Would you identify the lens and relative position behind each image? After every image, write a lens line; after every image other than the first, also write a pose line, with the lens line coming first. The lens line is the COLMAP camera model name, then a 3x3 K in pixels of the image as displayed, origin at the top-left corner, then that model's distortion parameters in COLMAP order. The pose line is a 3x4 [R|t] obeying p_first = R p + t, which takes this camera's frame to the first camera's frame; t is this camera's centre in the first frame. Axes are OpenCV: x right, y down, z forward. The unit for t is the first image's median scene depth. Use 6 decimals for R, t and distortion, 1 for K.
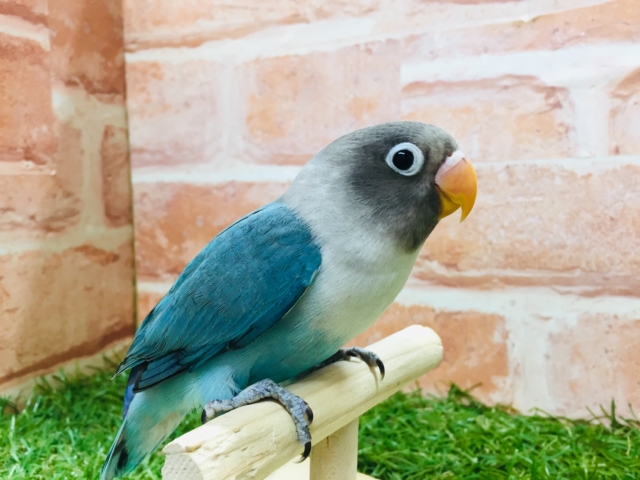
lens RADIAL K [[598.1, 0, 325.4], [0, 598.1, 234.4], [0, 0, 1]] dist [0.043584, 0.000000]
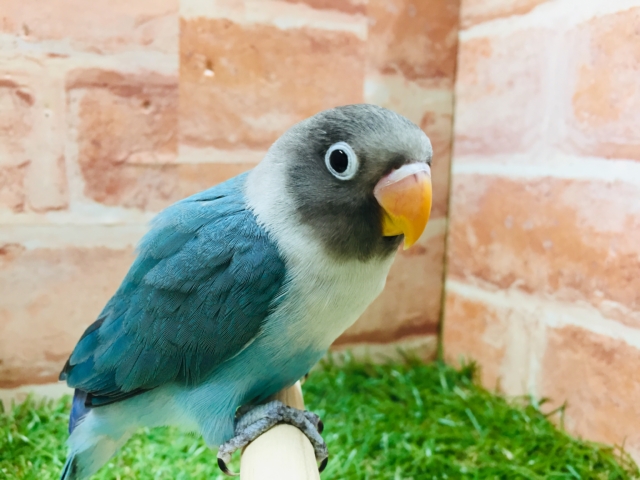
lens RADIAL K [[598.1, 0, 348.7], [0, 598.1, 237.5], [0, 0, 1]] dist [0.043584, 0.000000]
pose [[0.702915, 0.122536, -0.700640, 0.234231], [-0.097421, 0.992351, 0.075816, -0.042856], [0.704571, 0.014965, 0.709476, 0.238609]]
